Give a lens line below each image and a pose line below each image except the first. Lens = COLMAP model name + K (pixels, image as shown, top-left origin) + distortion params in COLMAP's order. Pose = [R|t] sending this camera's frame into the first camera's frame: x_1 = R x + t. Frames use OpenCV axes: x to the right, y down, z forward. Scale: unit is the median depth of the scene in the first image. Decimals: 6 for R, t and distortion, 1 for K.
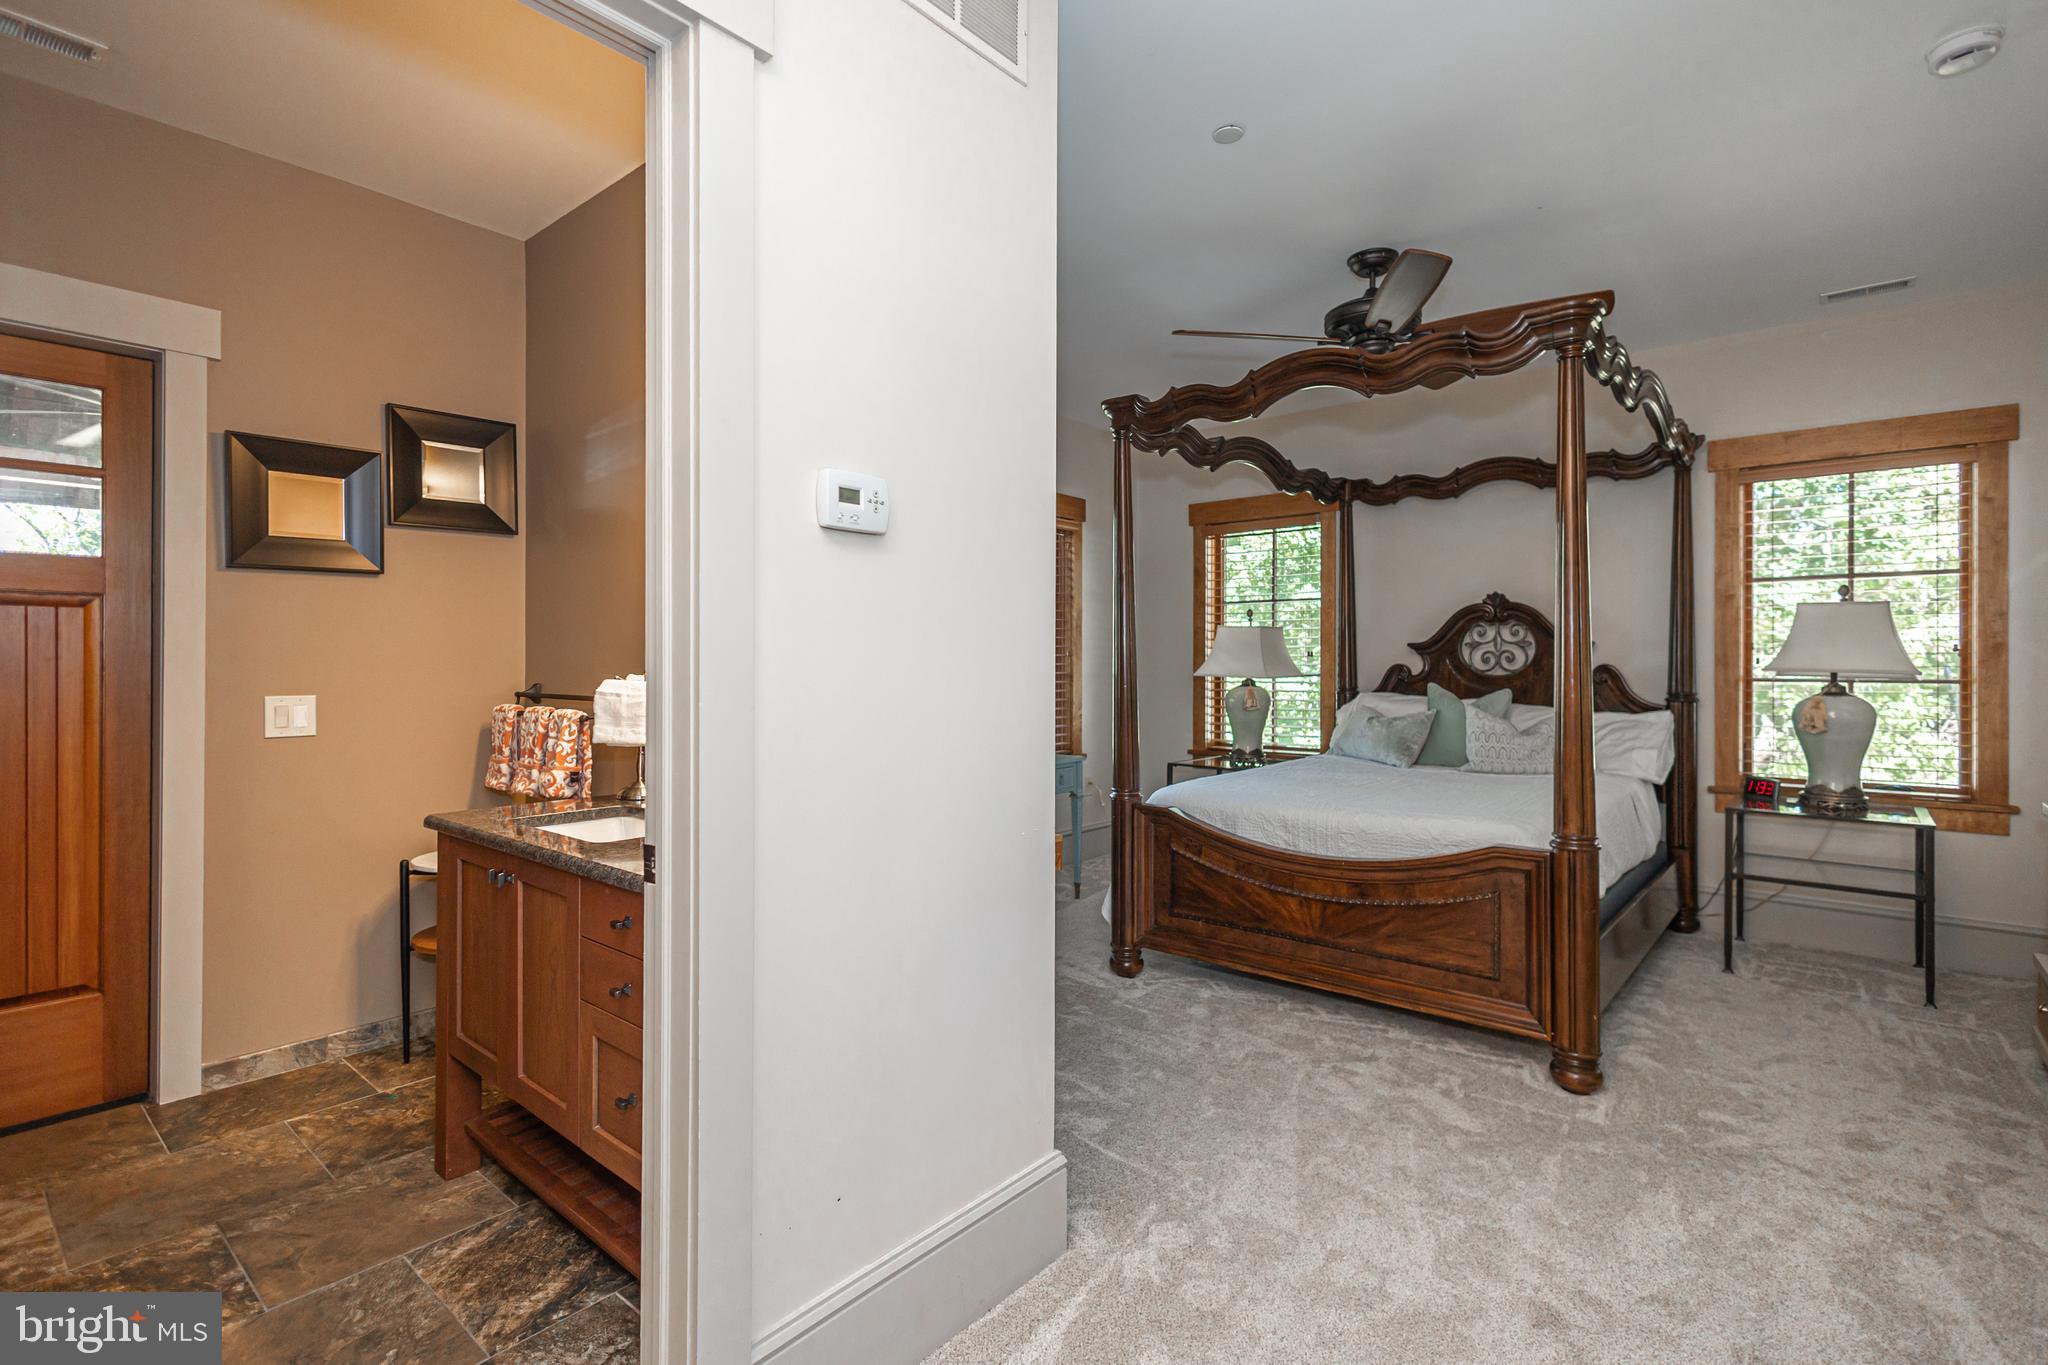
lens RADIAL K [[969.8, 0, 1015.7], [0, 969.8, 673.6], [0, 0, 1]] dist [0.011390, -0.005167]
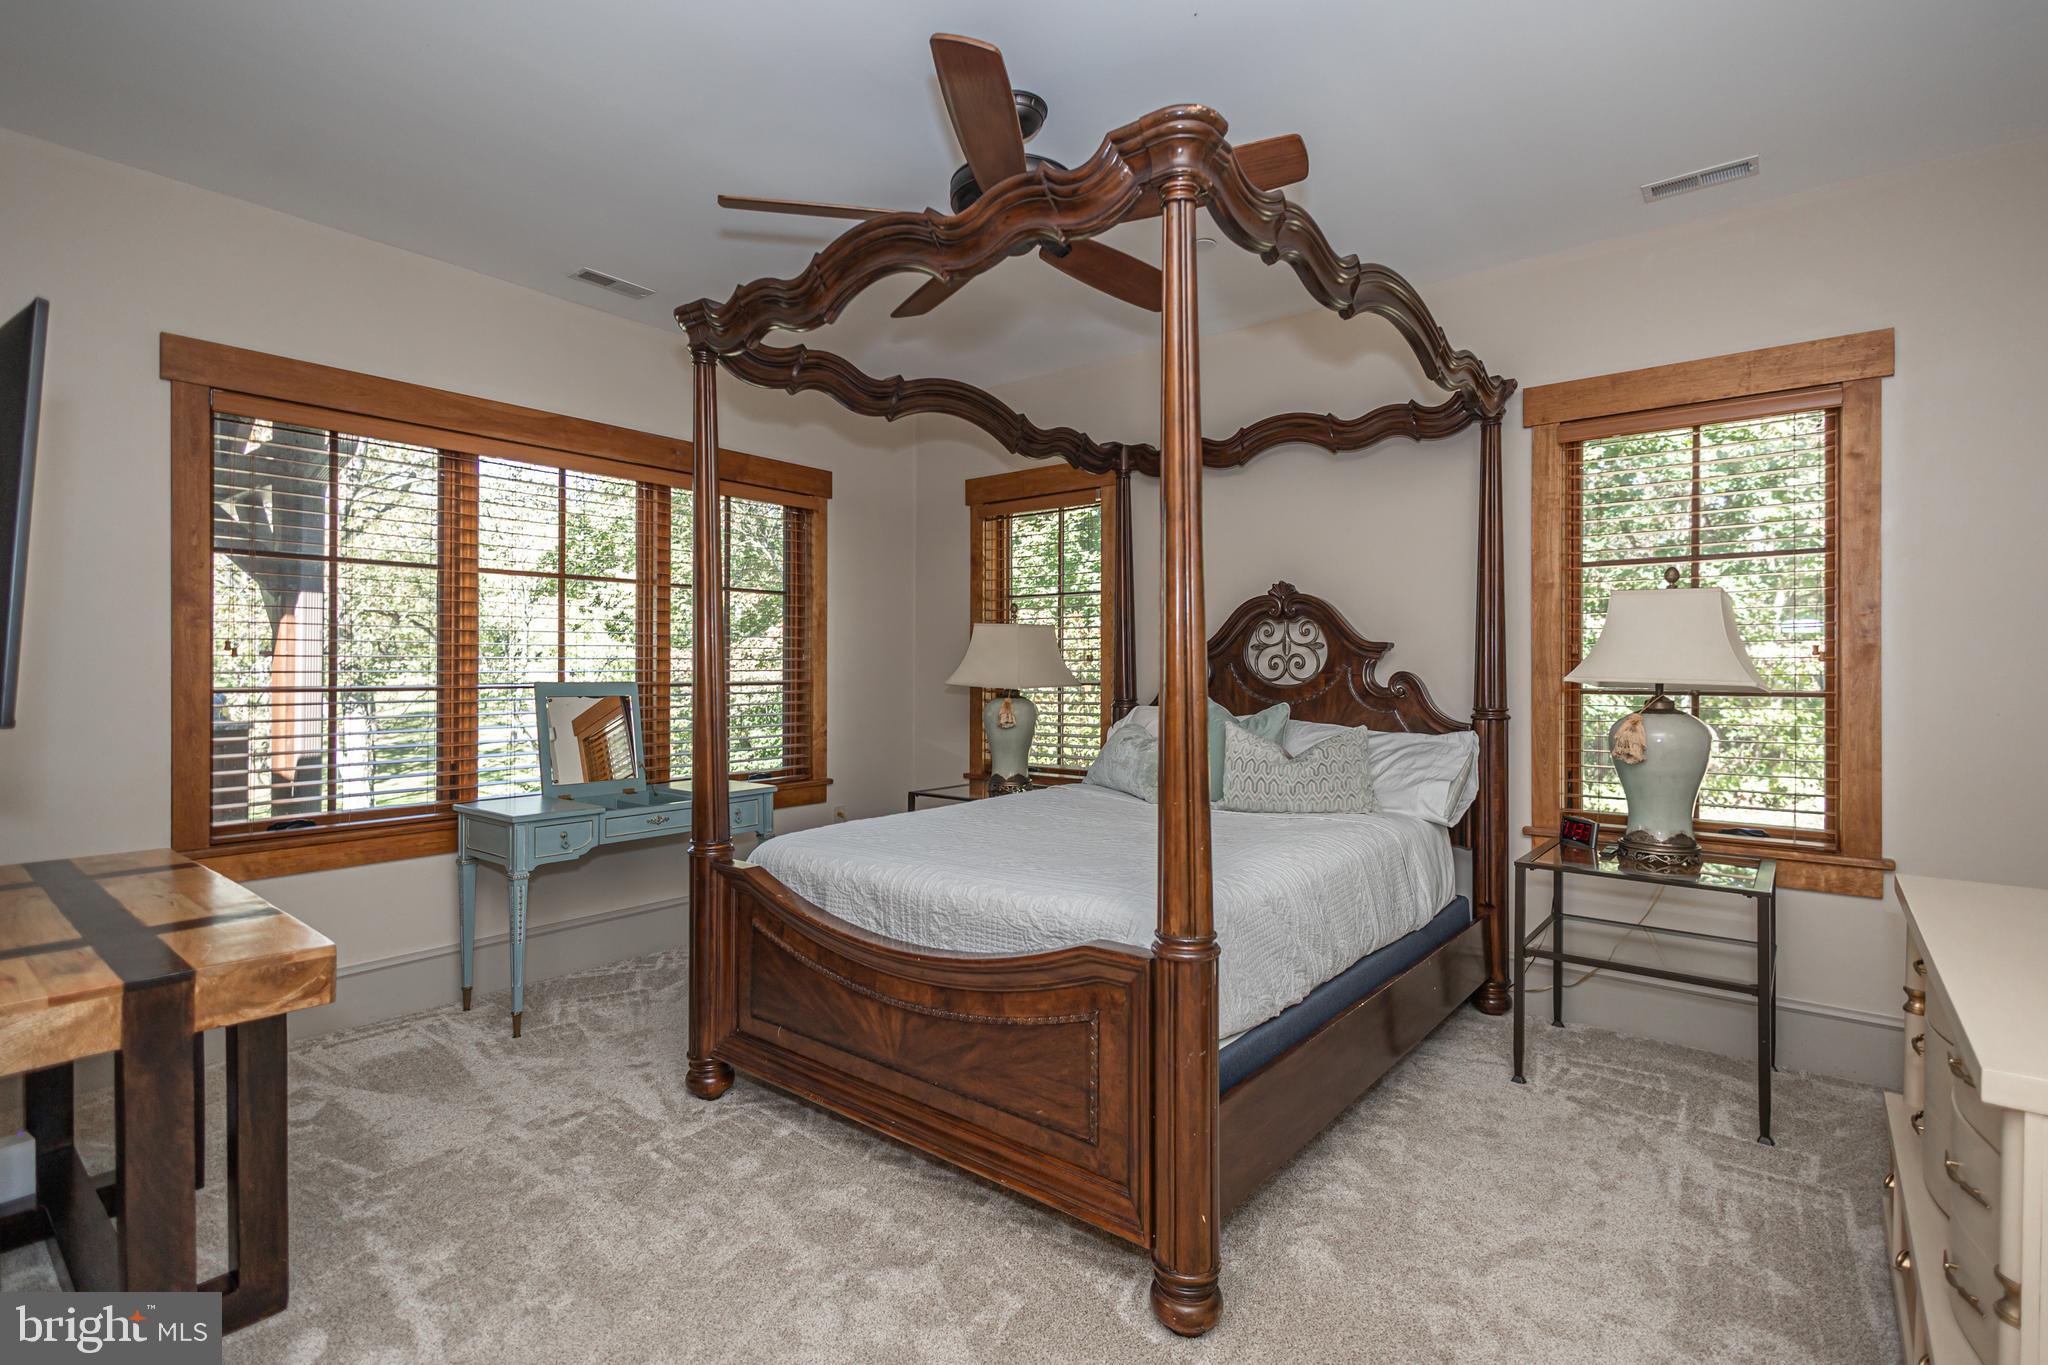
lens RADIAL K [[969.8, 0, 1026.8], [0, 969.8, 678.4], [0, 0, 1]] dist [0.011390, -0.005167]
pose [[0.999671, 0.001222, 0.025636, 0.333827], [-0.001183, 0.999998, -0.001558, -0.002785], [-0.025638, 0.001527, 0.999670, 0.259352]]
